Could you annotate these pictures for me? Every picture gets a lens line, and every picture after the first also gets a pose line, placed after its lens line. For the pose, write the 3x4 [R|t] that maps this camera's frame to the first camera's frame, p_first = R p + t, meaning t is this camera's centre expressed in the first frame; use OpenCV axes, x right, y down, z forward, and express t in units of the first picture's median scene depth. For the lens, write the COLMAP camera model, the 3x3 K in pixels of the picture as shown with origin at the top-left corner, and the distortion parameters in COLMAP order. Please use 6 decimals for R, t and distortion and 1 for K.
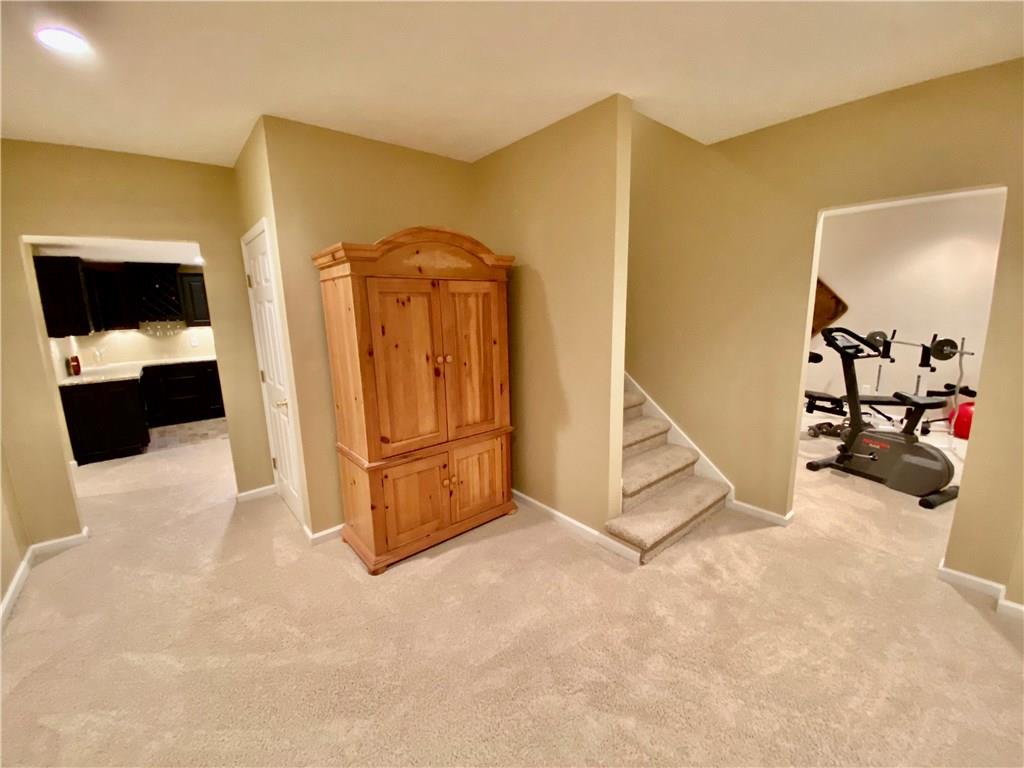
lens RADIAL K [[415.9, 0, 512.0], [0, 415.9, 384.0], [0, 0, 1]] dist [0.029913, -0.025805]
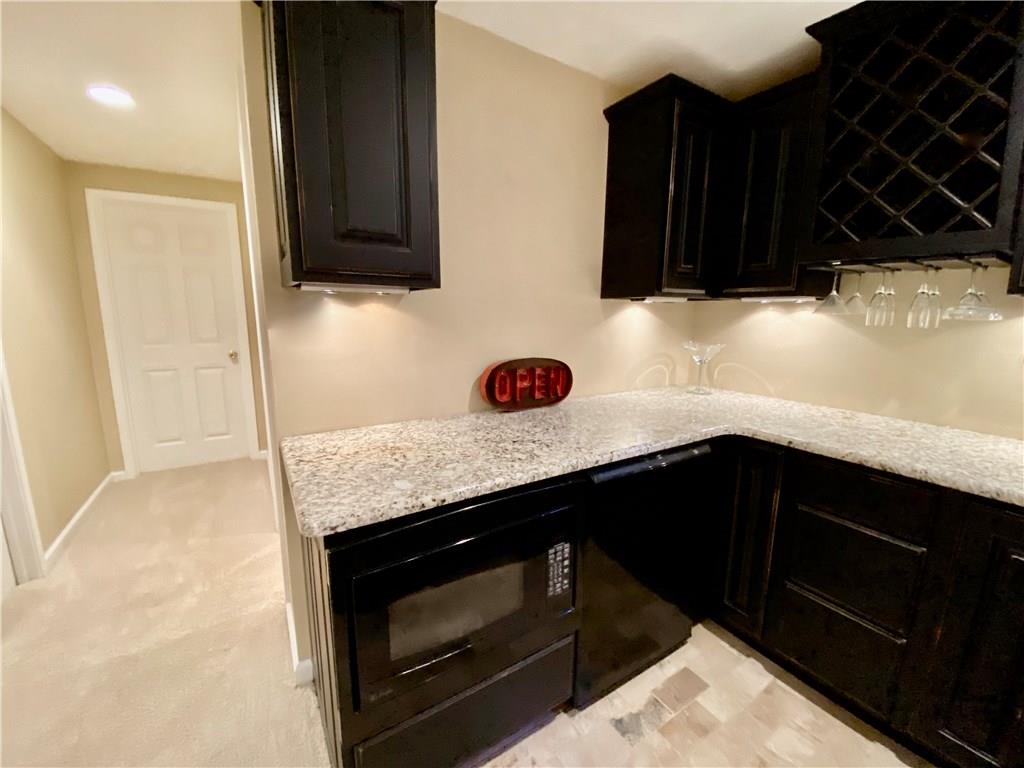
lens RADIAL K [[415.9, 0, 512.0], [0, 415.9, 384.0], [0, 0, 1]] dist [0.029913, -0.025805]
pose [[-0.136499, 0.196752, -0.970905, -0.576218], [-0.184976, 0.957779, 0.220098, -0.099224], [0.973217, 0.209637, -0.094342, 0.838921]]
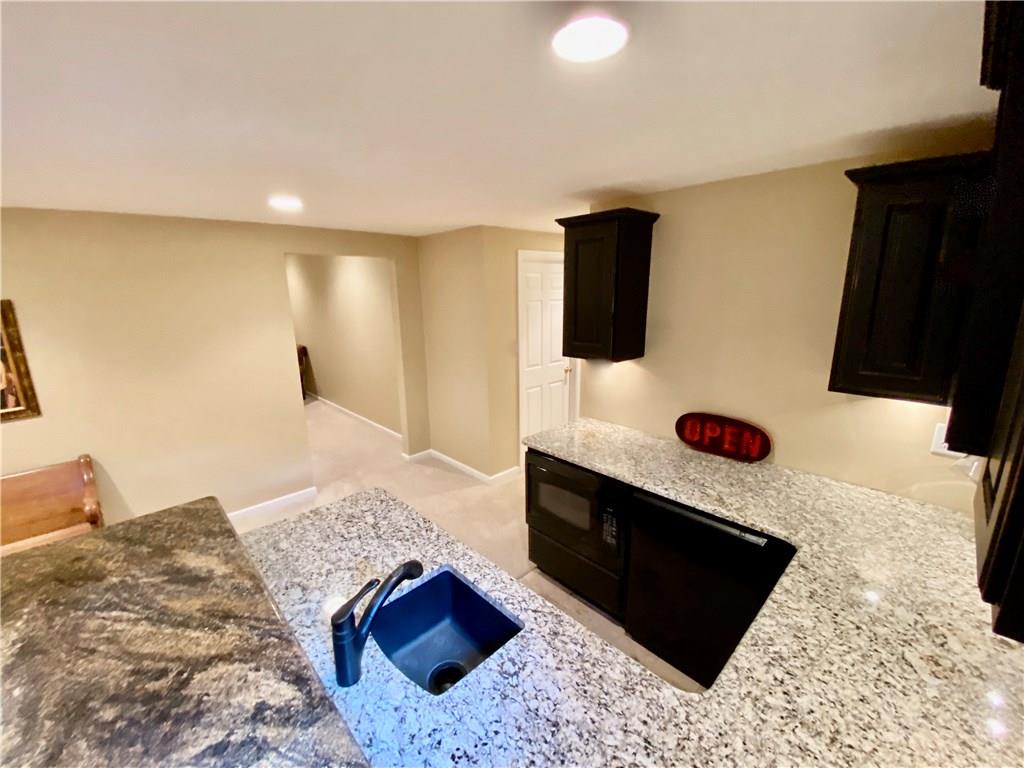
lens RADIAL K [[415.9, 0, 512.0], [0, 415.9, 384.0], [0, 0, 1]] dist [0.029913, -0.025805]
pose [[-0.997185, 0.052748, -0.053287, -0.658611], [0.027353, 0.917633, 0.396486, -0.227975], [0.069811, 0.393912, -0.916493, 1.124743]]
